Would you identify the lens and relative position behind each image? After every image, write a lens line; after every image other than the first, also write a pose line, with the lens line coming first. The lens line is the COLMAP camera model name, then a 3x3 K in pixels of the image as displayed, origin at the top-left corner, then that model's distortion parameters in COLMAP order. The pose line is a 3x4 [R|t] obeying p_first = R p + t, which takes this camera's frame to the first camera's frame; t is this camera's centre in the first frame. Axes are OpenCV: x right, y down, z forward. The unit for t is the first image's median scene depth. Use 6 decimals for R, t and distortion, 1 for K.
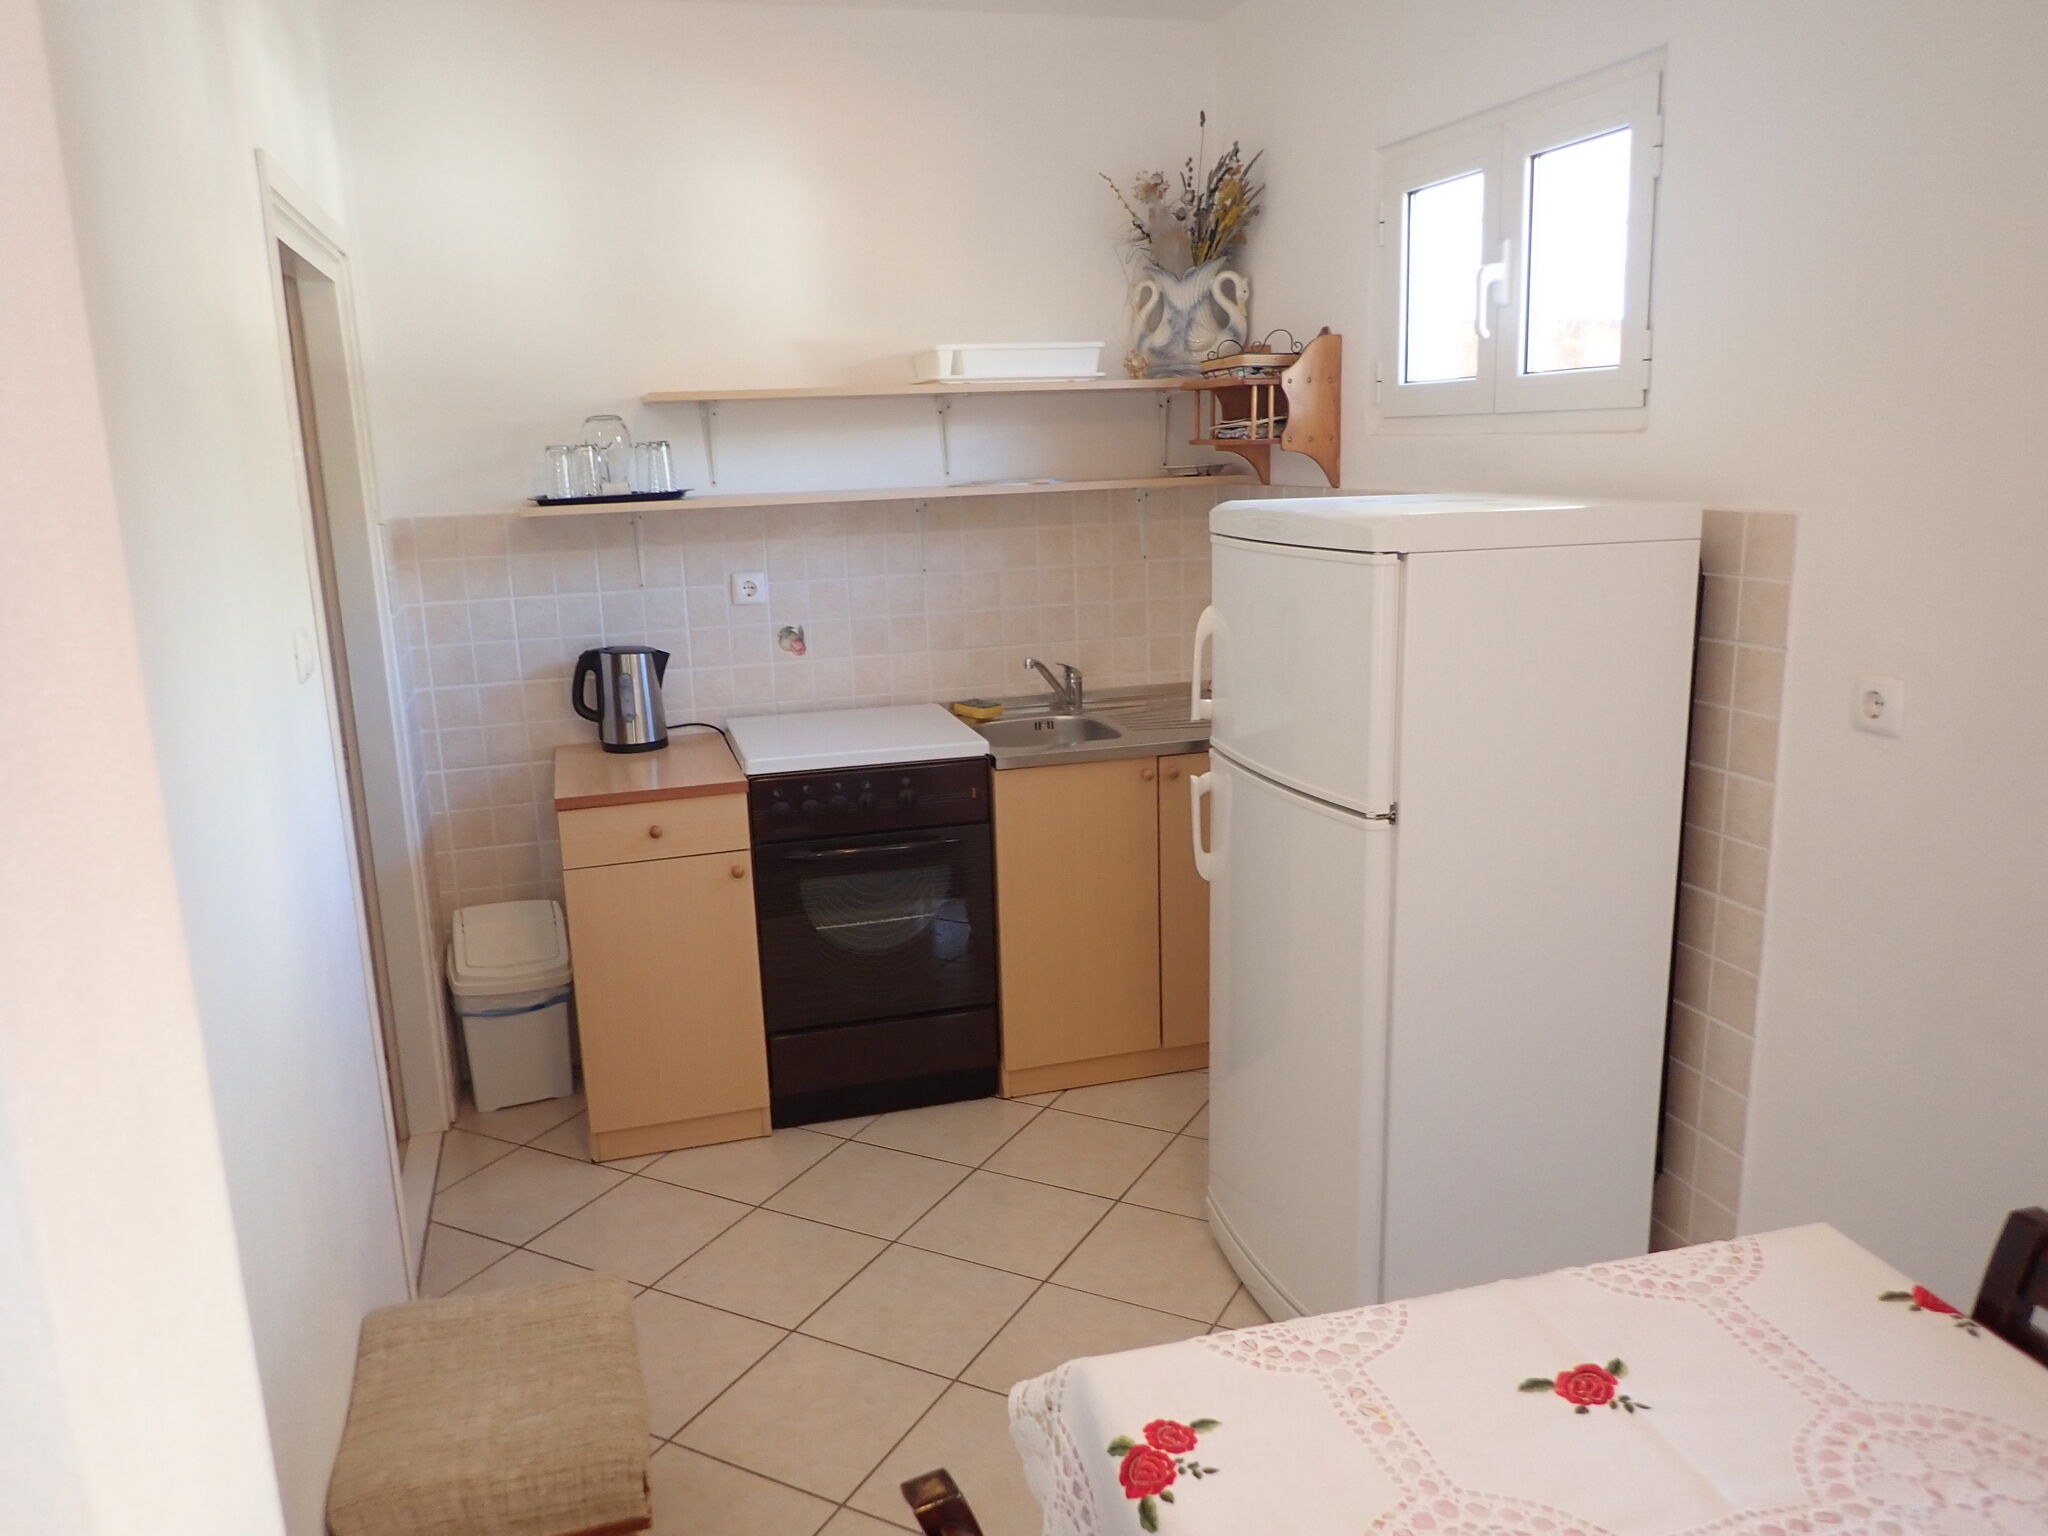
lens RADIAL K [[1498.7, 0, 1015.2], [0, 1498.7, 770.7], [0, 0, 1]] dist [-0.003638, -0.007464]
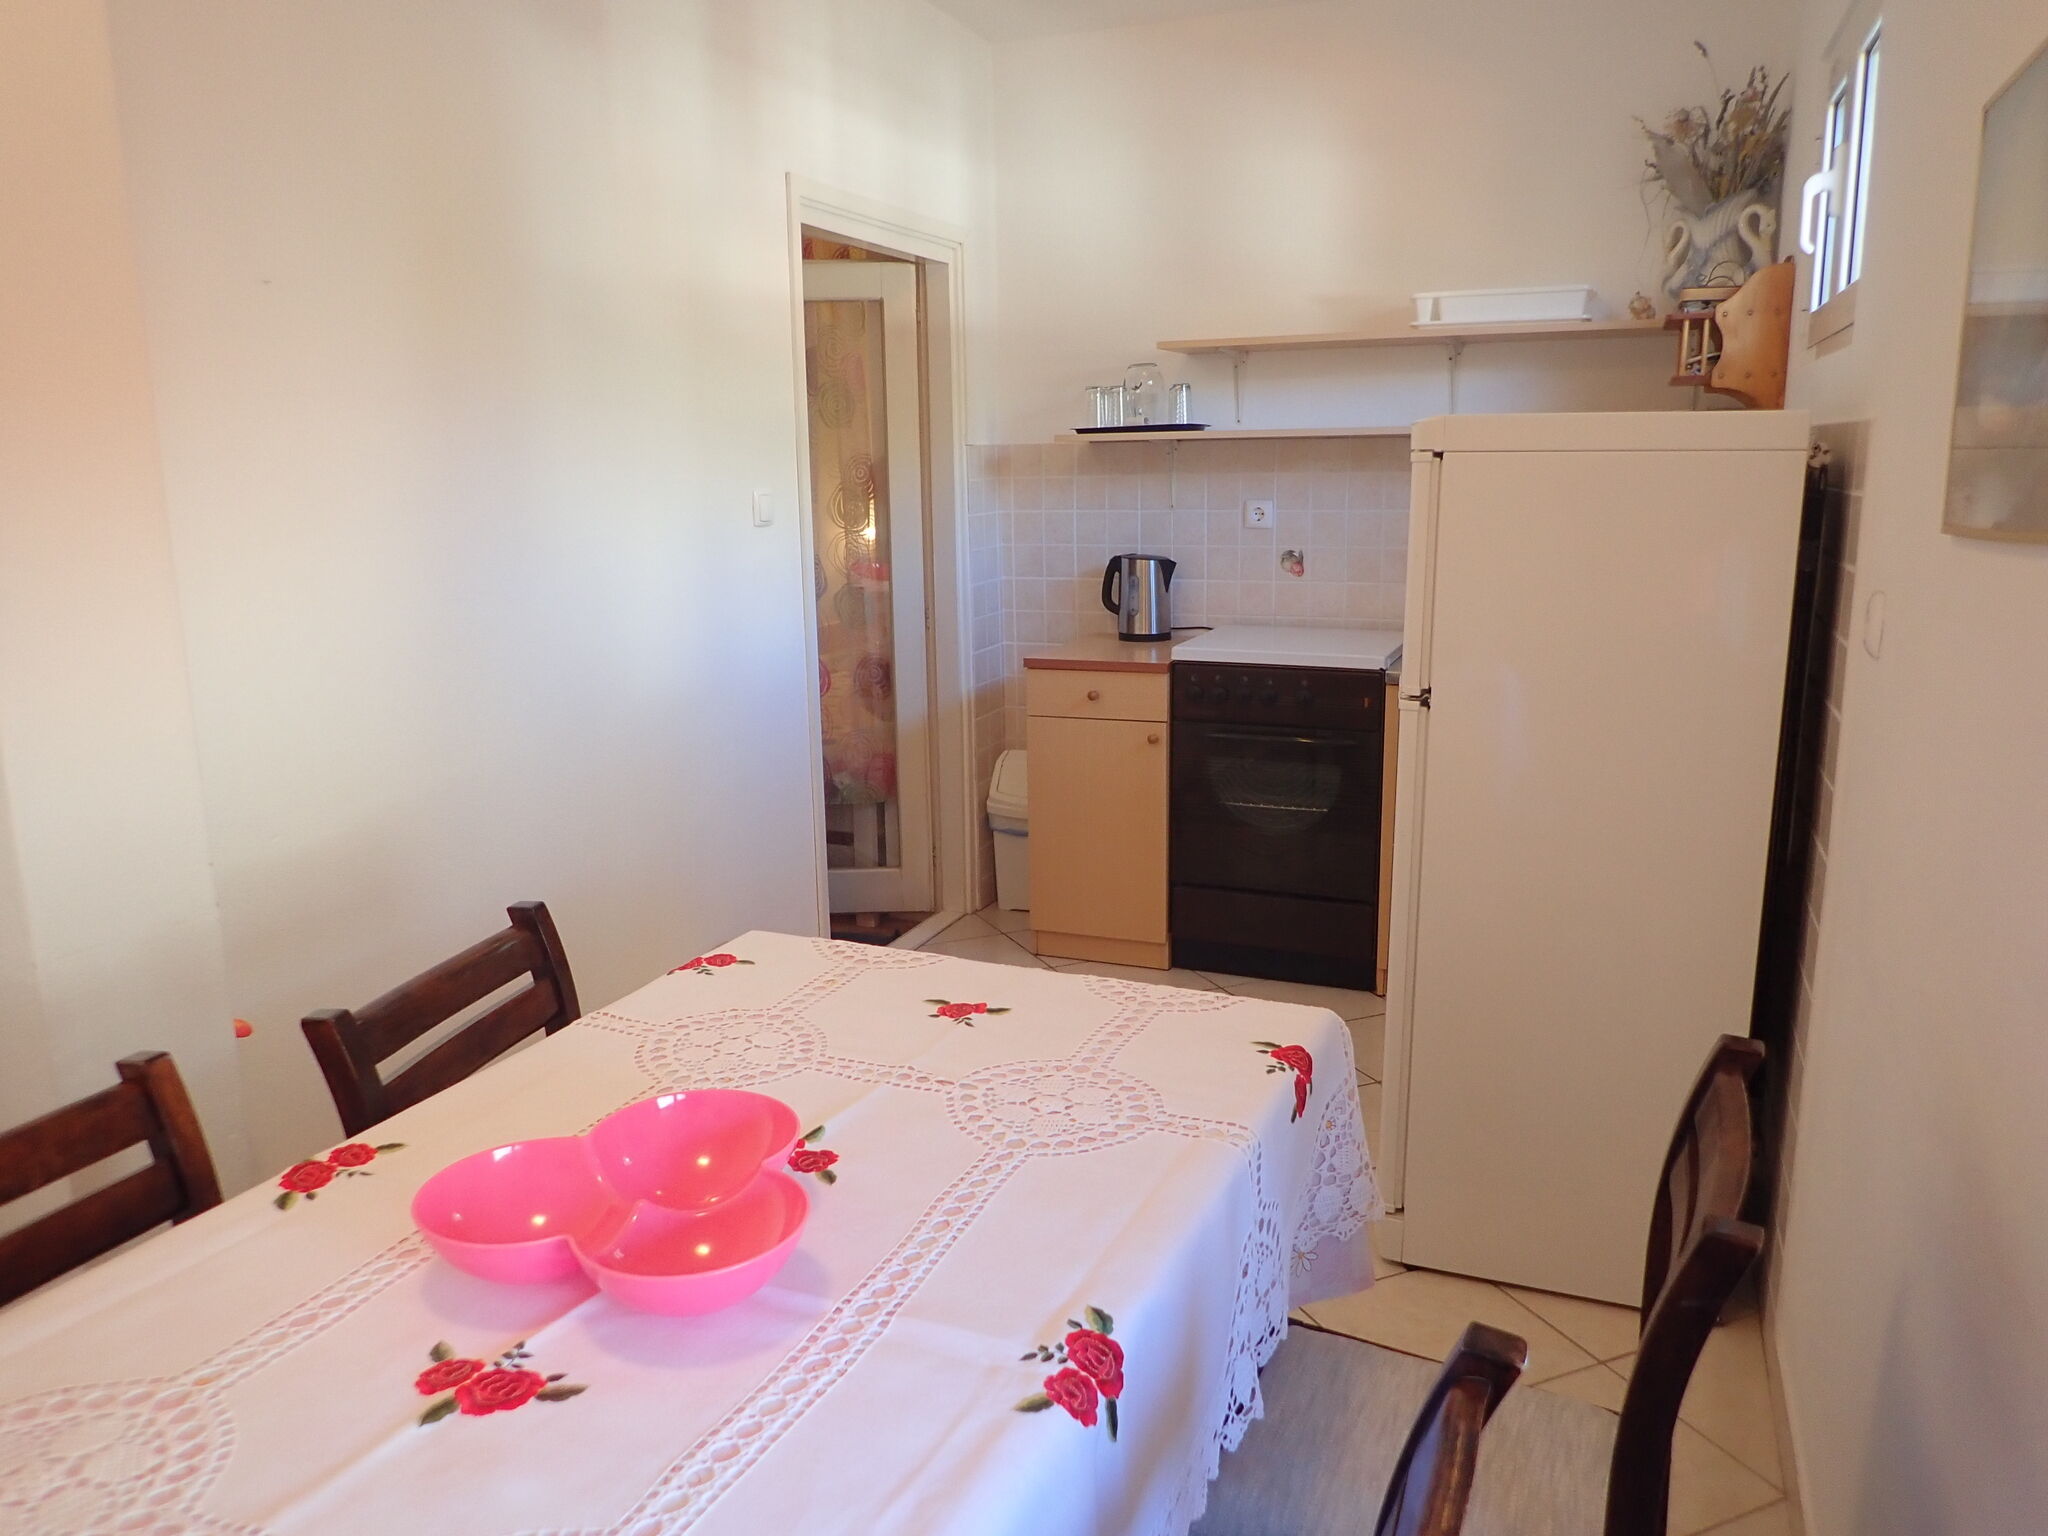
lens RADIAL K [[1498.7, 0, 1019.5], [0, 1498.7, 773.6], [0, 0, 1]] dist [-0.003638, -0.007464]
pose [[0.783379, 0.148951, -0.603433, 0.443655], [-0.146144, 0.987783, 0.054099, 0.044016], [0.604119, 0.045808, 0.795576, -0.020568]]
